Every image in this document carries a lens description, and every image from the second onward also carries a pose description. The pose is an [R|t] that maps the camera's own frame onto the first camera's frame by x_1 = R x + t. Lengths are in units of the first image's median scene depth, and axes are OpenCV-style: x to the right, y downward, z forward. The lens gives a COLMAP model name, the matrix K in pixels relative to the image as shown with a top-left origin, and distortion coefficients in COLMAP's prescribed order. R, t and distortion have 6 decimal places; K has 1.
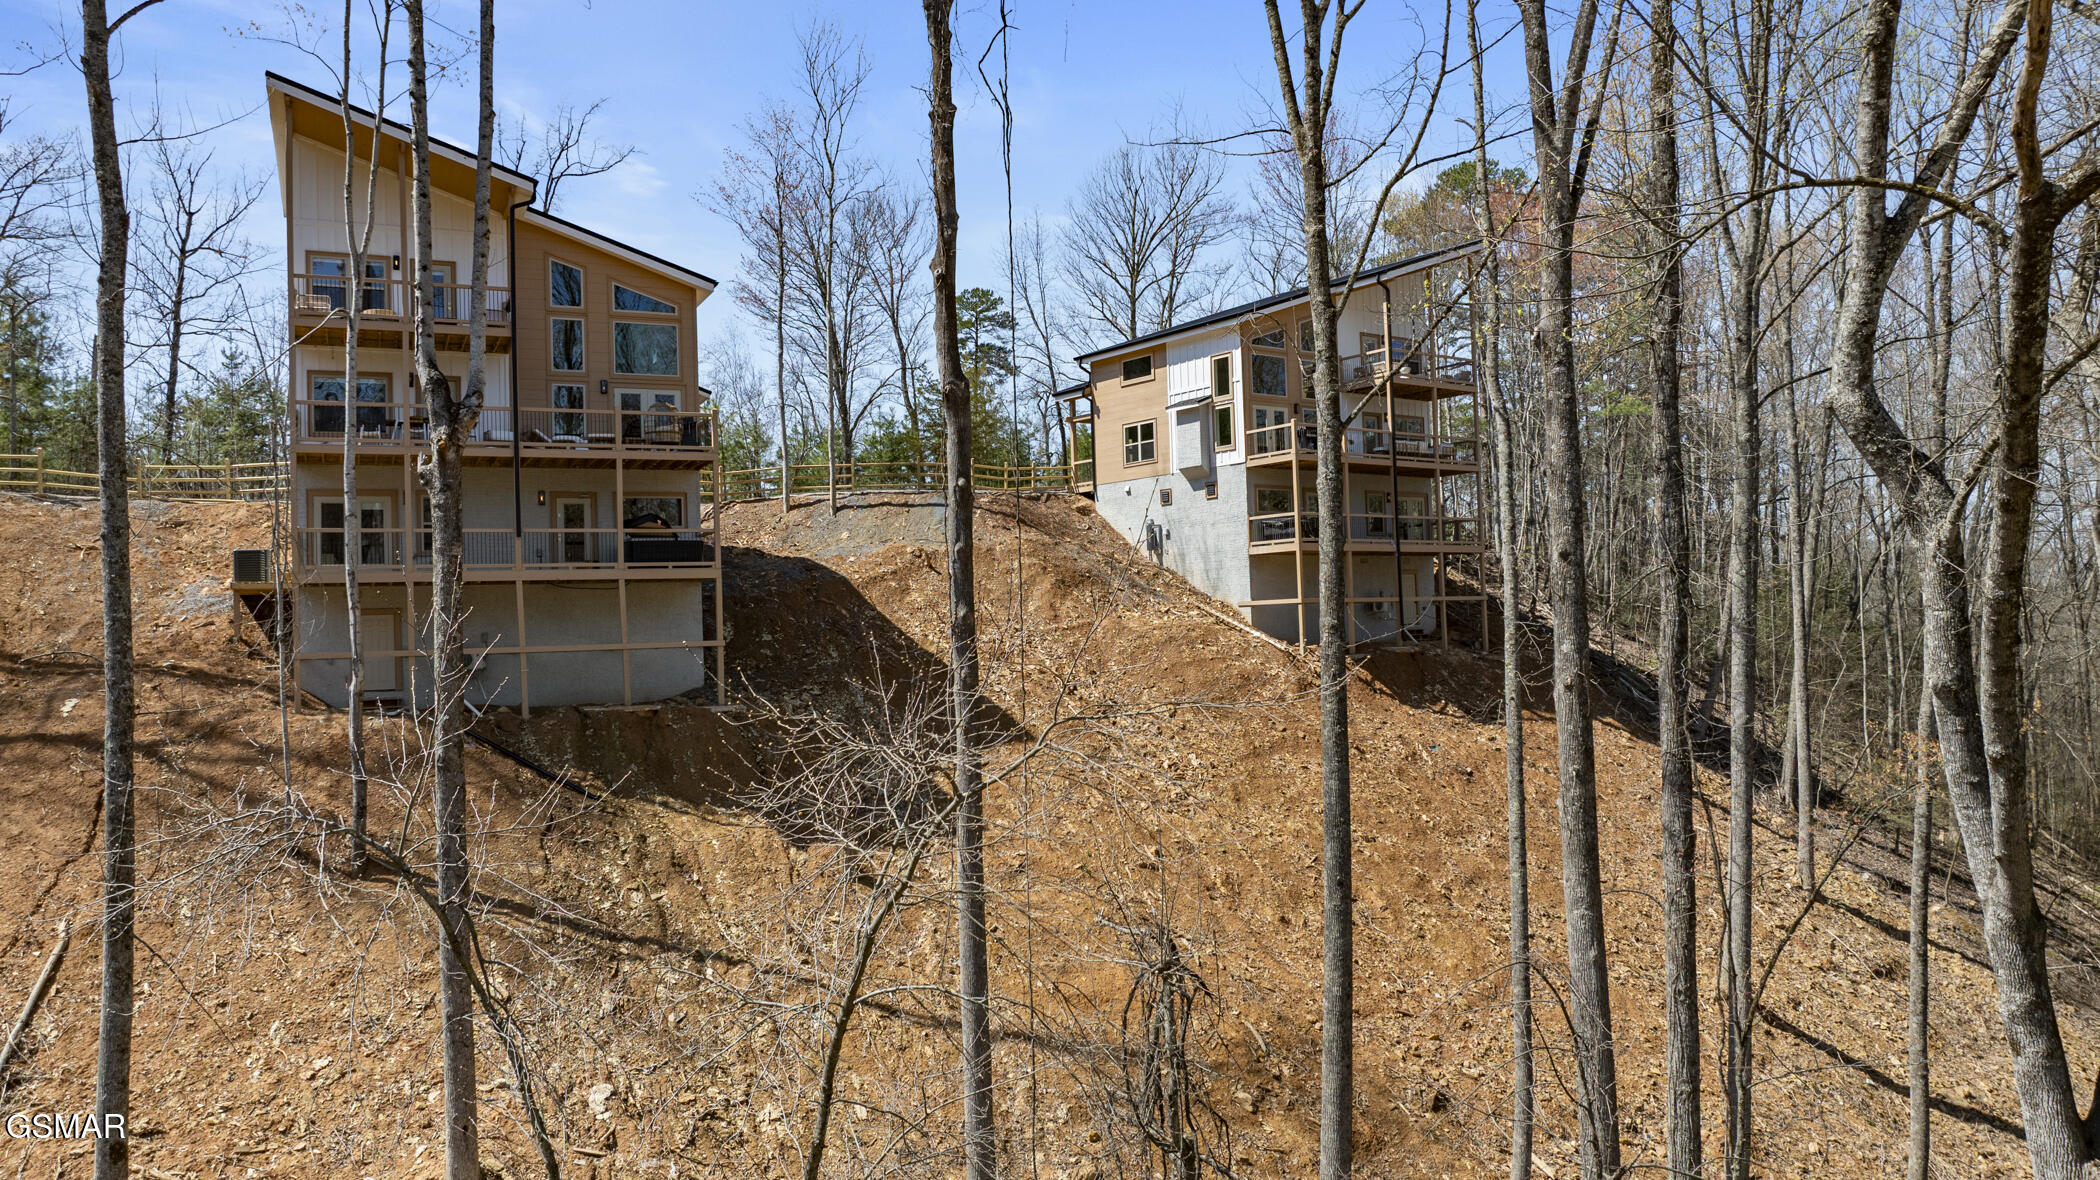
lens RADIAL K [[1484.1, 0, 1059.1], [0, 1484.1, 596.4], [0, 0, 1]] dist [0.000414, 0.000129]
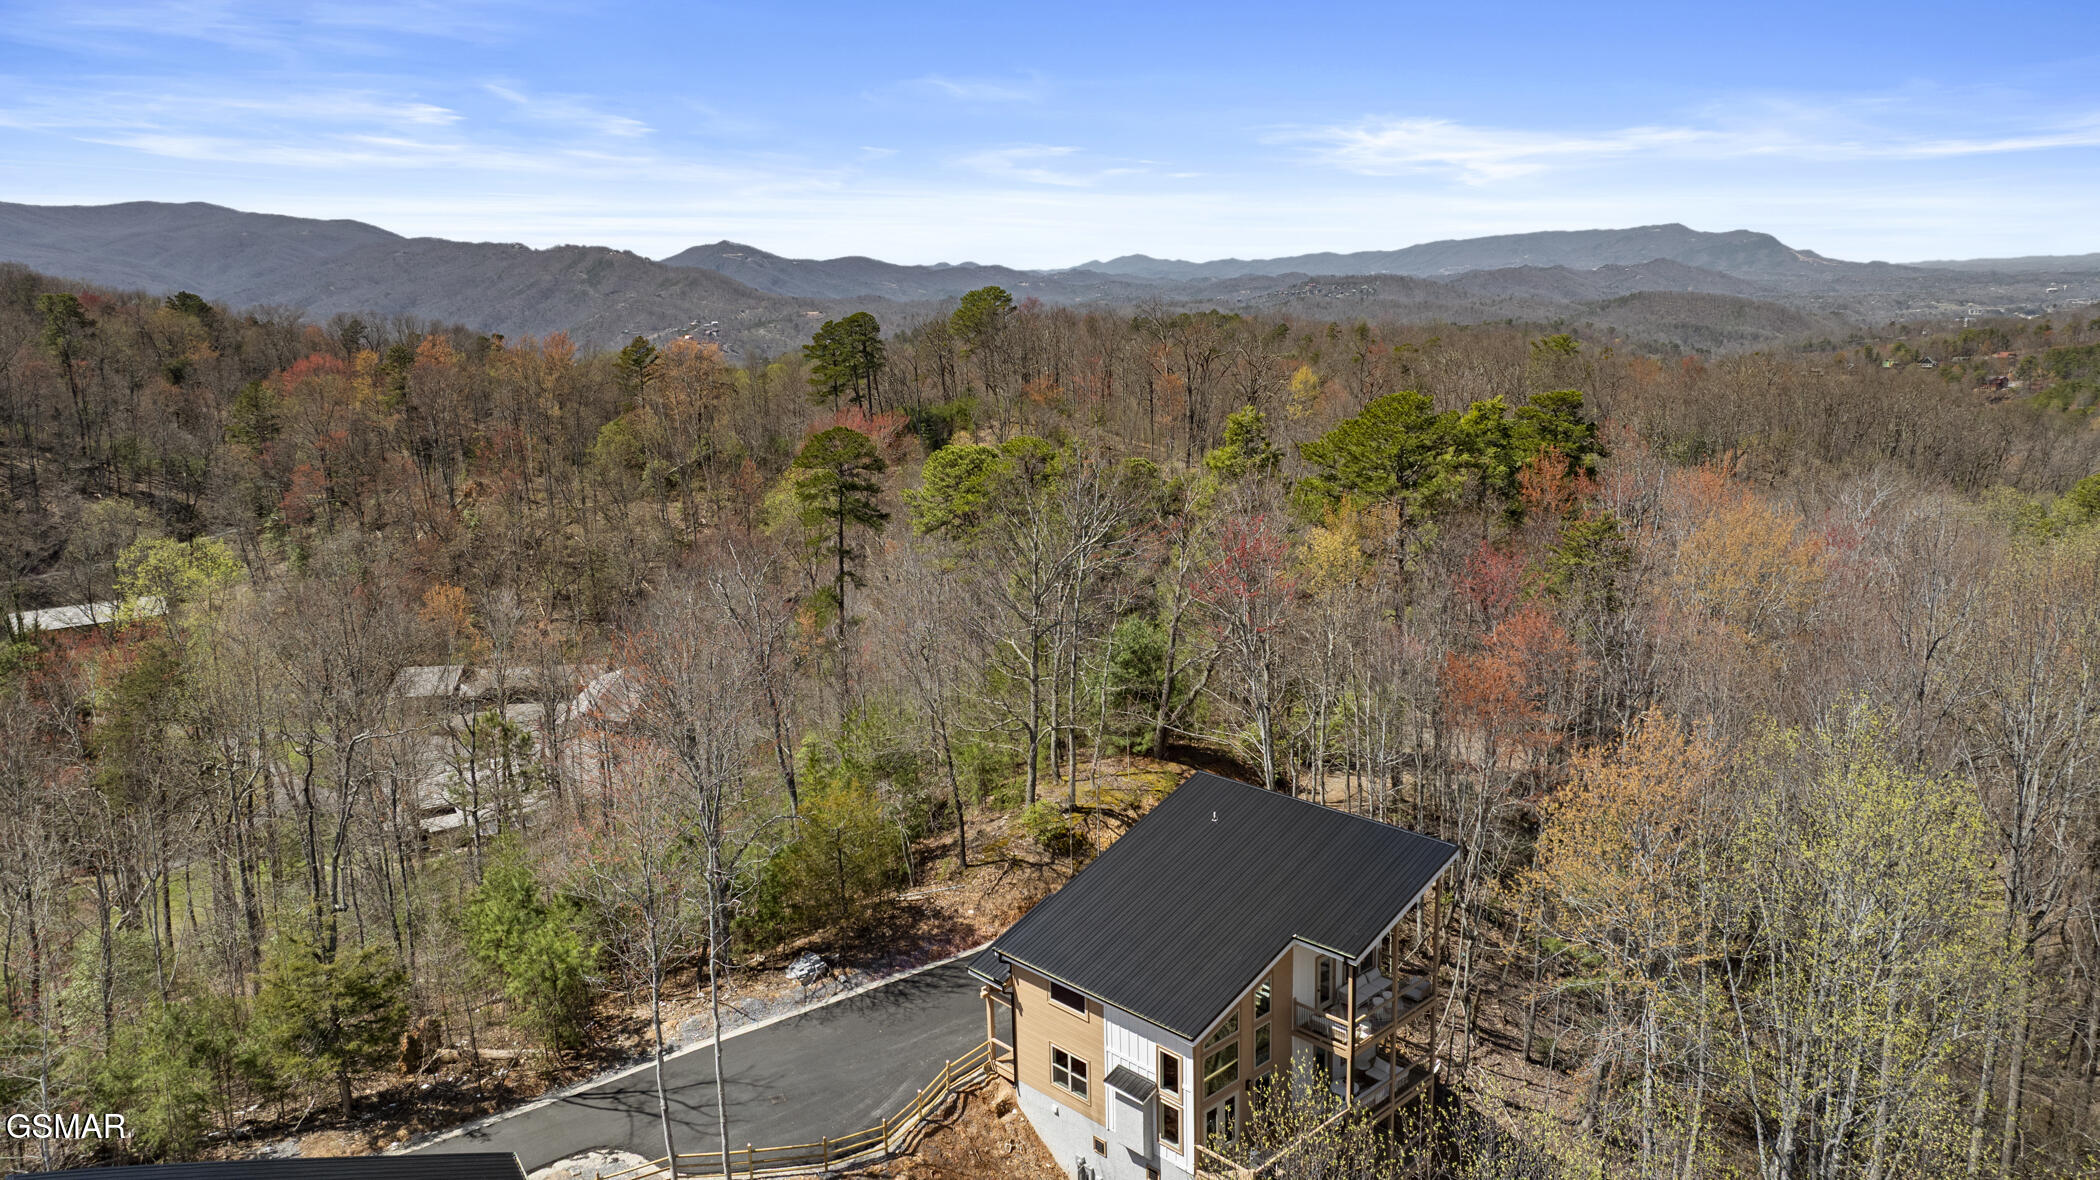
lens RADIAL K [[1479.7, 0, 1051.8], [0, 1479.7, 588.7], [0, 0, 1]] dist [-0.017794, 0.016464]
pose [[0.994249, -0.015556, 0.105959, -0.049596], [-0.007875, 0.976096, 0.217197, -0.615808], [-0.106805, -0.216782, 0.970360, 0.206591]]
